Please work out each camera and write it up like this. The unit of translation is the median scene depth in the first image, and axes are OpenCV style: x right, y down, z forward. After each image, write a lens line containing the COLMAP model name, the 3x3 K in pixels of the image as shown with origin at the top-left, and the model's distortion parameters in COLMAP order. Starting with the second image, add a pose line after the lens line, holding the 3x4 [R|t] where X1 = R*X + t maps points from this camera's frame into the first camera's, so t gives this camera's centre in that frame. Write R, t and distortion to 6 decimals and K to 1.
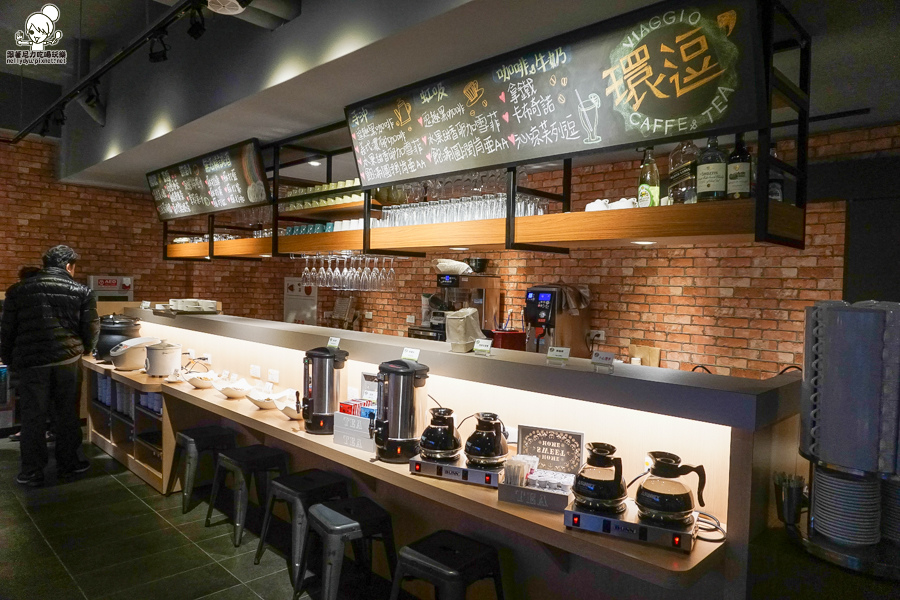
lens RADIAL K [[621.6, 0, 445.8], [0, 621.6, 306.7], [0, 0, 1]] dist [-0.063022, 0.044559]
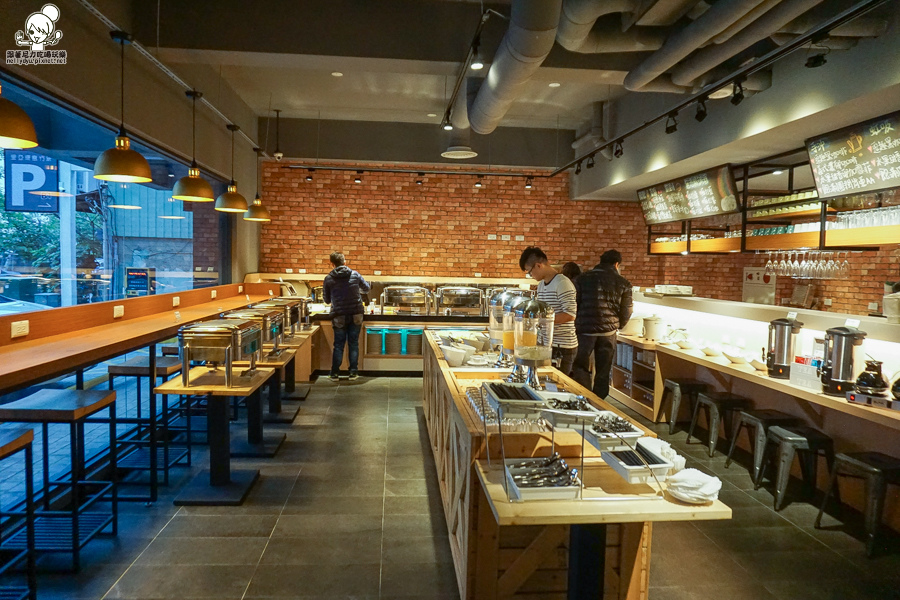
lens RADIAL K [[621.6, 0, 445.8], [0, 621.6, 306.7], [0, 0, 1]] dist [-0.063022, 0.044559]
pose [[0.769694, 0.028556, -0.637774, 0.079176], [-0.016838, 0.999560, 0.024434, 0.013845], [0.638191, -0.008068, 0.769836, -0.453510]]
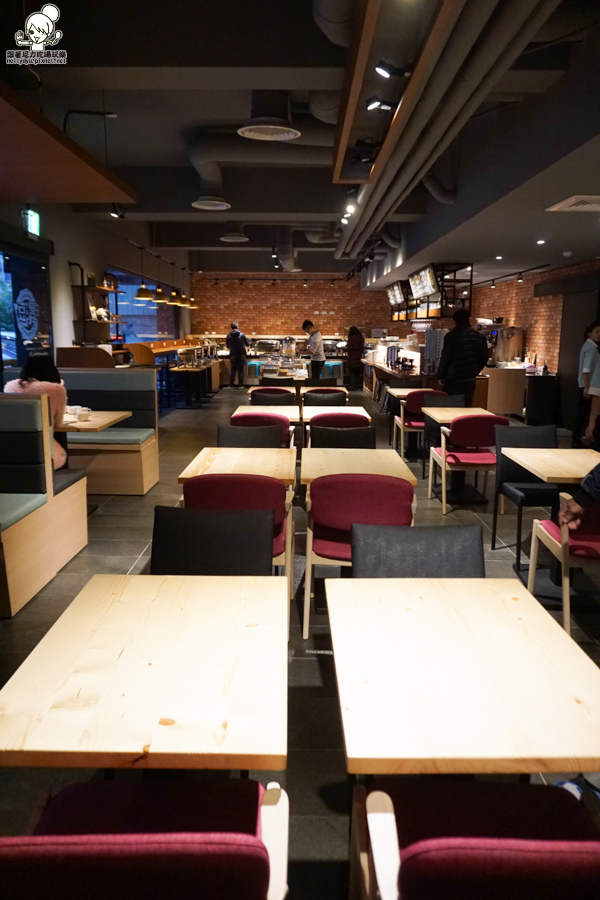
lens RADIAL K [[621.6, 0, 300.0], [0, 621.6, 450.0], [0, 0, 1]] dist [-0.063022, 0.044559]
pose [[0.712738, 0.106517, -0.693296, 1.703316], [-0.005127, 0.989167, 0.146703, 0.116268], [0.701412, -0.101006, 0.705563, -1.725845]]
